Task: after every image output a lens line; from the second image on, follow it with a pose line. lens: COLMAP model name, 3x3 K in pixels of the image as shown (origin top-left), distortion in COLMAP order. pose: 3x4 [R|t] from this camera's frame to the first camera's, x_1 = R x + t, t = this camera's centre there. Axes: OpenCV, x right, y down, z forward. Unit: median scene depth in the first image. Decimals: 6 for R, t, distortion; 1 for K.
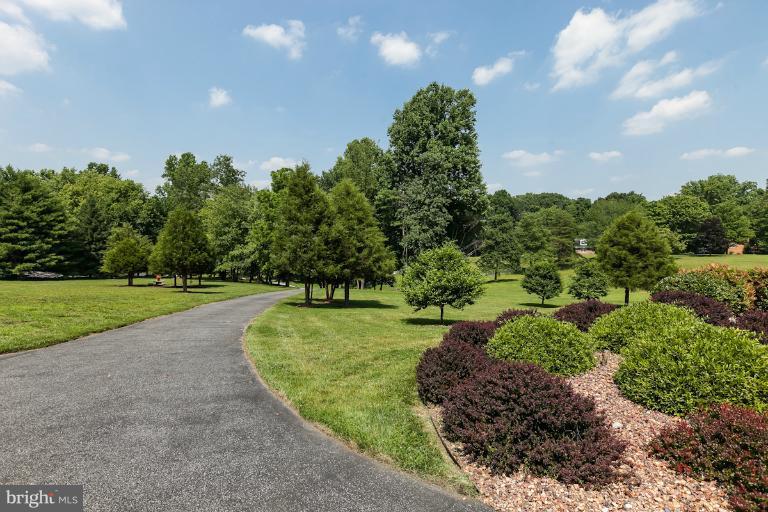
lens RADIAL K [[347.0, 0, 382.7], [0, 347.0, 252.6], [0, 0, 1]] dist [-0.002513, -0.000588]
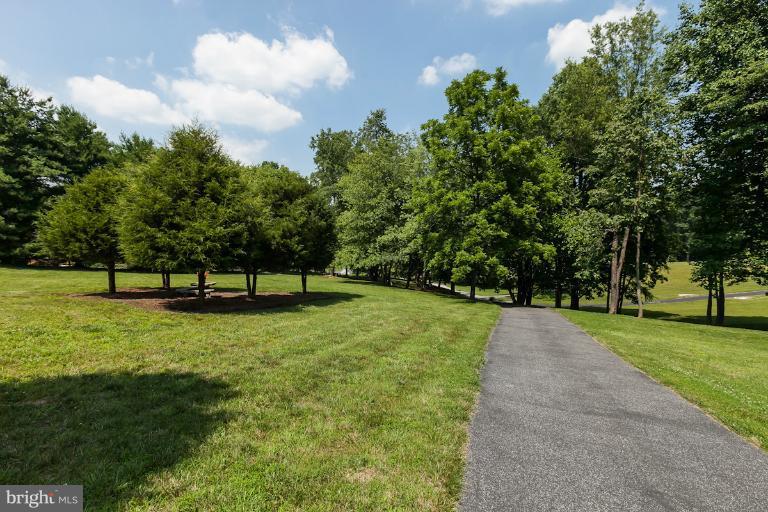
lens RADIAL K [[347.0, 0, 382.7], [0, 347.0, 252.6], [0, 0, 1]] dist [-0.002513, -0.000588]
pose [[0.905197, 0.001744, -0.424988, -0.167115], [-0.004725, 0.999971, -0.005960, 0.028634], [0.424965, 0.007403, 0.905180, 0.438244]]
